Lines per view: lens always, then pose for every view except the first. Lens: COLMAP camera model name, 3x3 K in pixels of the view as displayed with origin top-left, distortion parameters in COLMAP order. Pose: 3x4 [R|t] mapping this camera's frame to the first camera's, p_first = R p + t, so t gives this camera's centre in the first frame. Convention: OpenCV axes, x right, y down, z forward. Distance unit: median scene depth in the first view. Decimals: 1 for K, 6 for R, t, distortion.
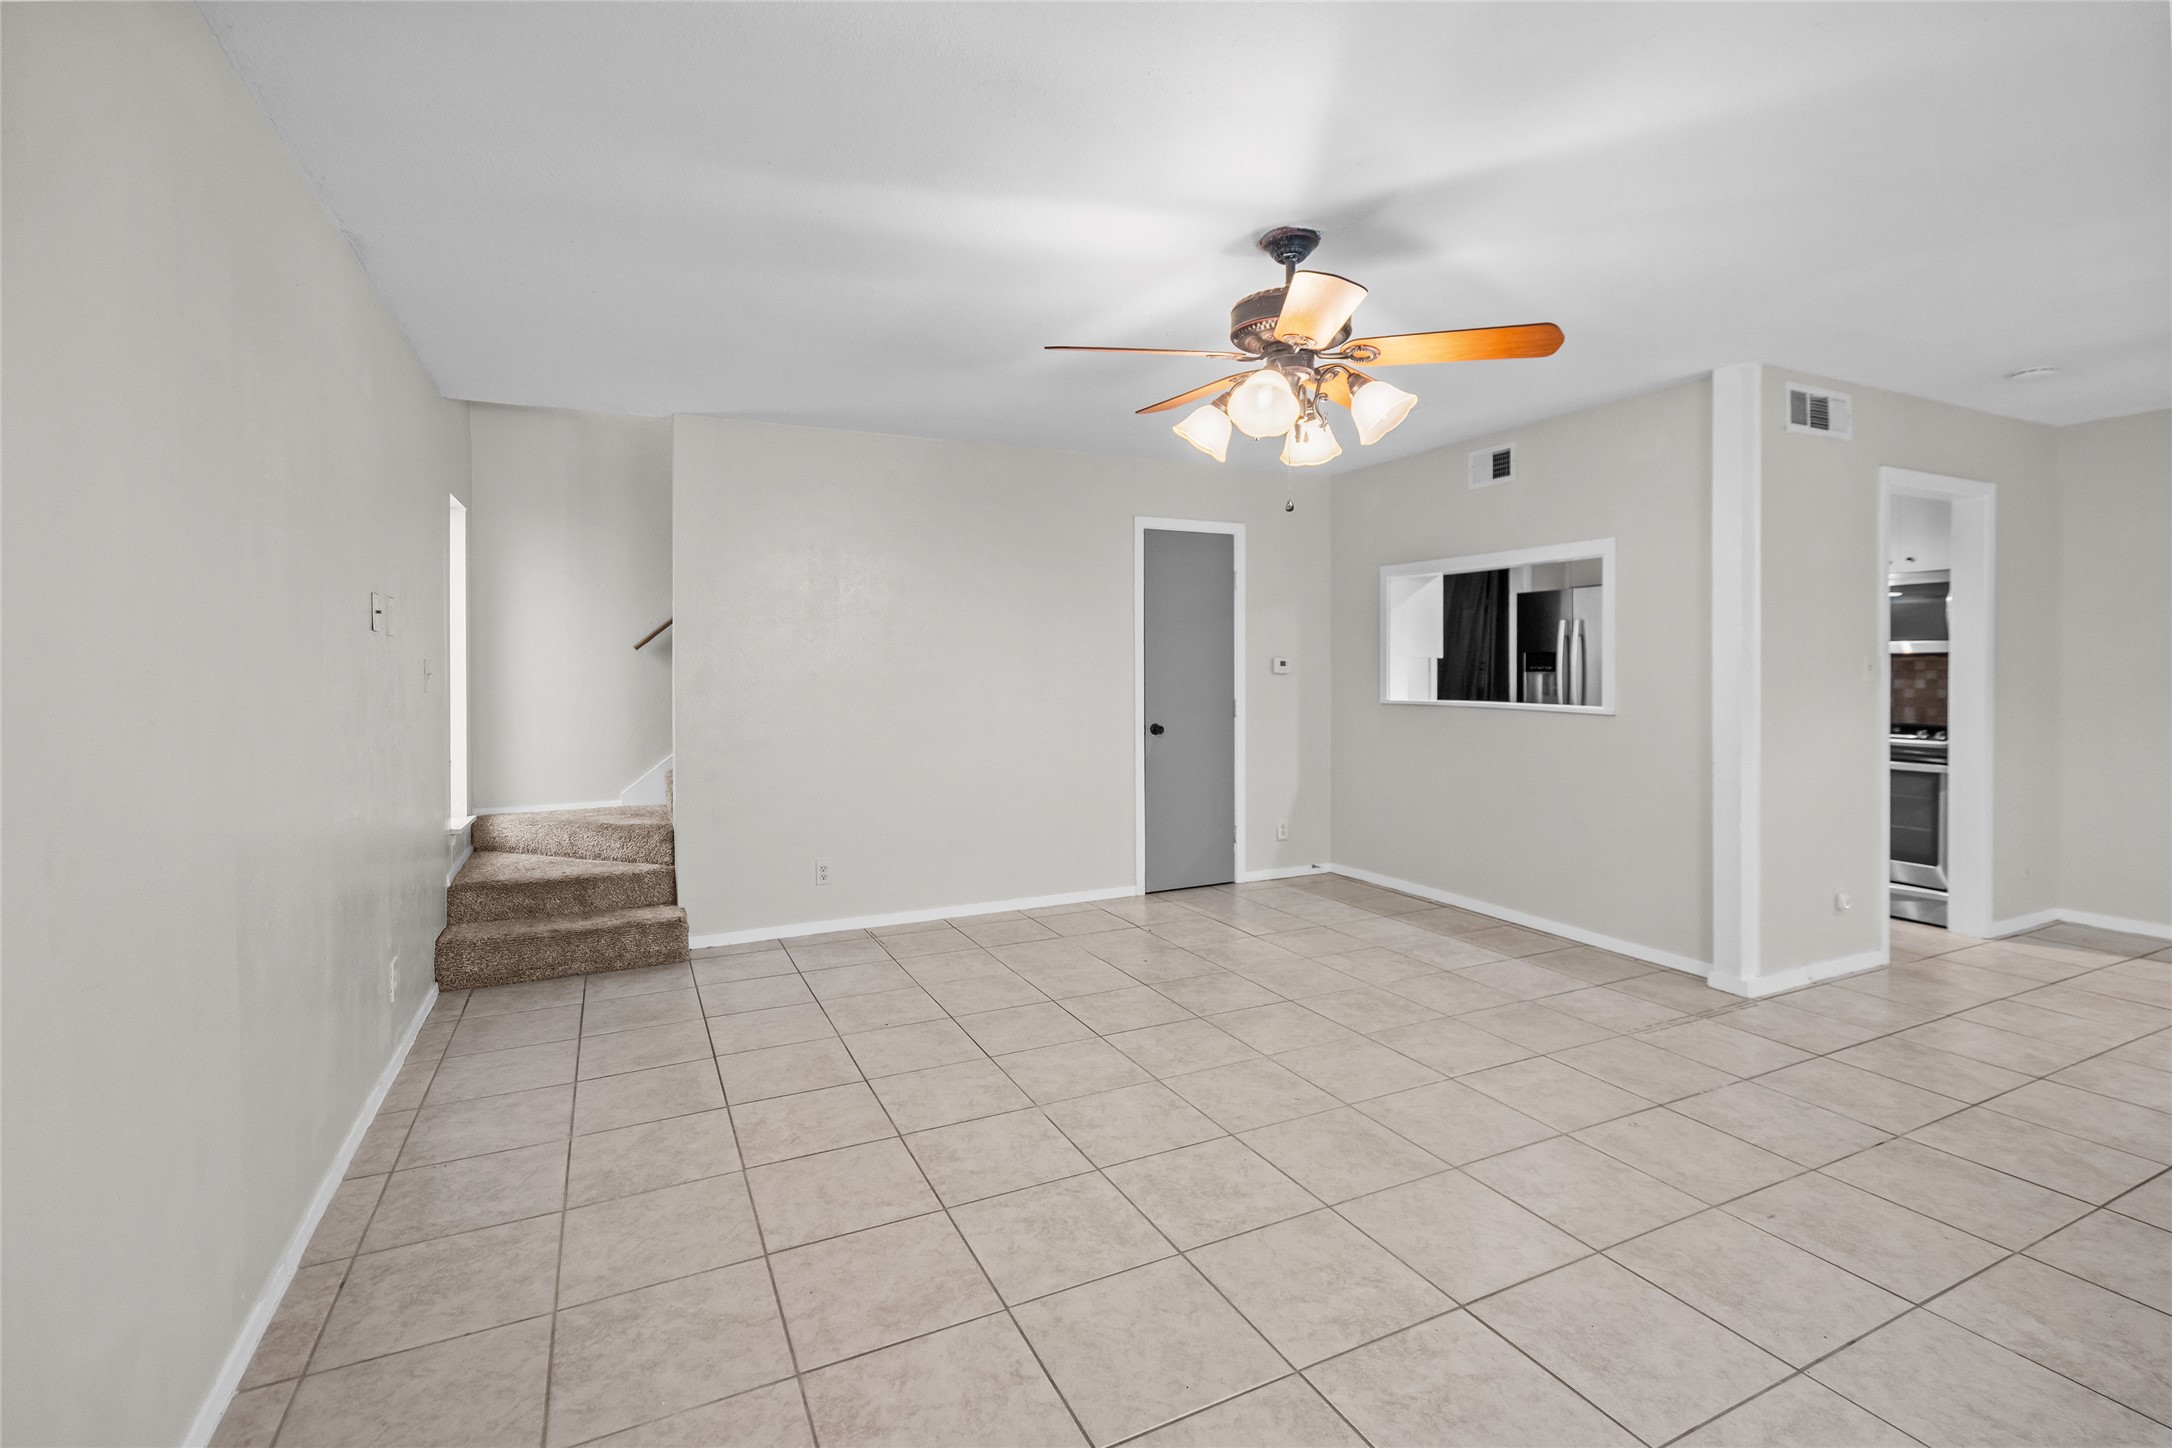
lens RADIAL K [[983.0, 0, 1109.2], [0, 983.0, 680.7], [0, 0, 1]] dist [-0.002521, 0.000166]
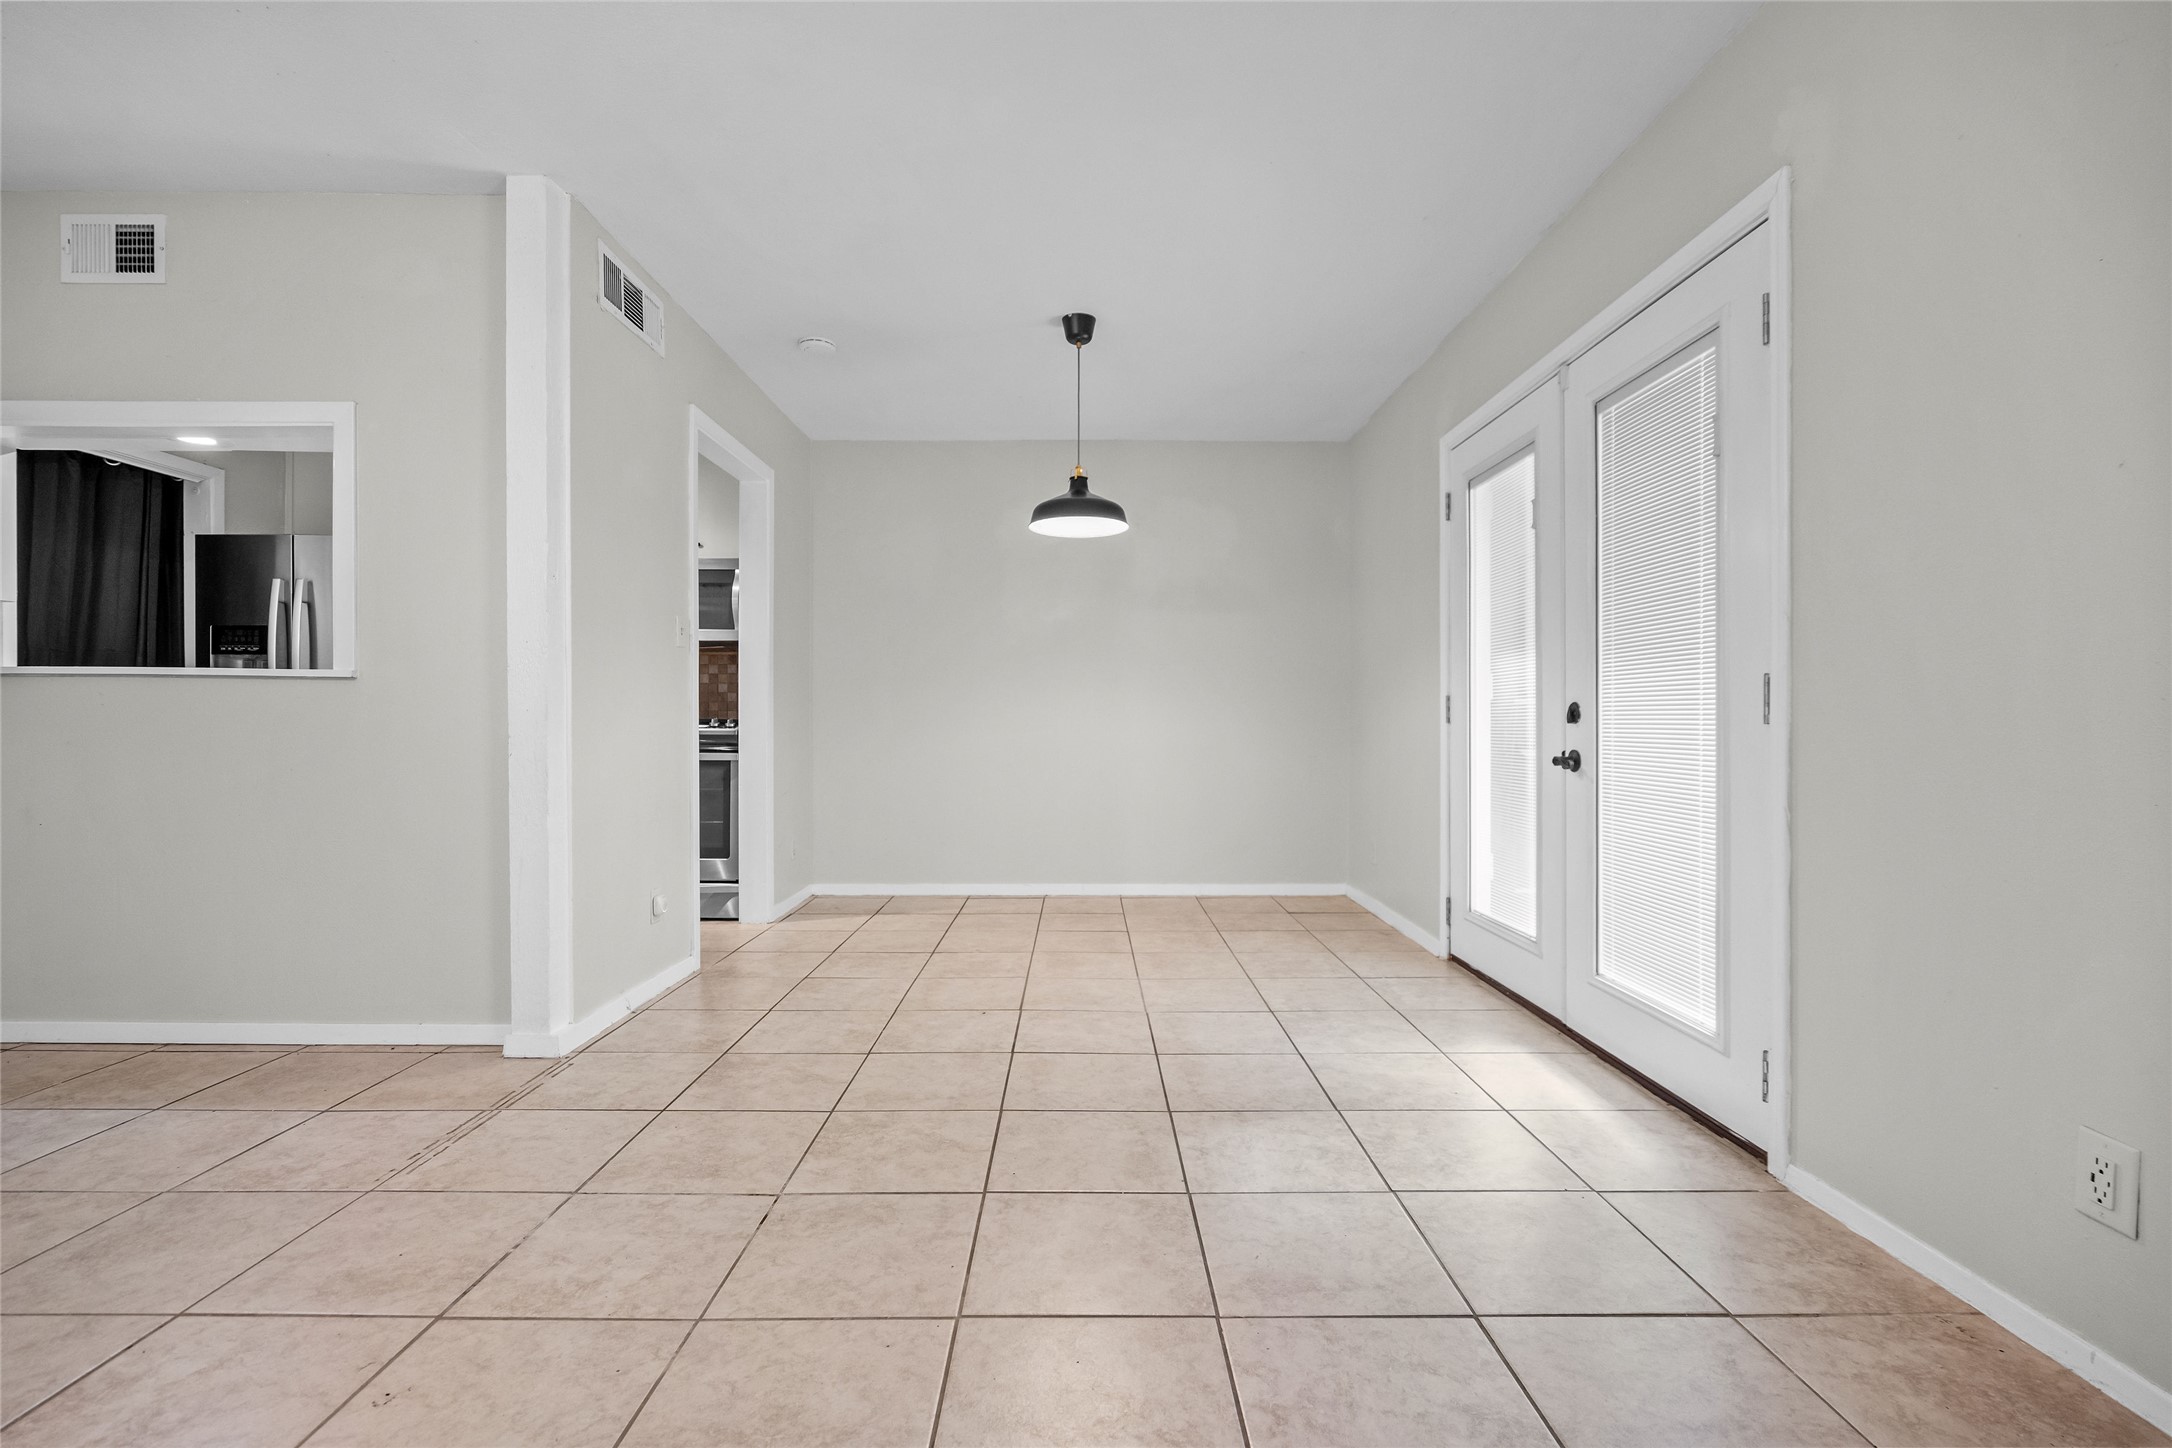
lens RADIAL K [[983.0, 0, 1088.2], [0, 983.0, 725.2], [0, 0, 1]] dist [-0.002521, 0.000166]
pose [[0.448882, -0.002122, 0.893589, 0.169786], [0.008245, 0.999964, -0.001767, 0.078334], [-0.893553, 0.008160, 0.448883, 0.307851]]
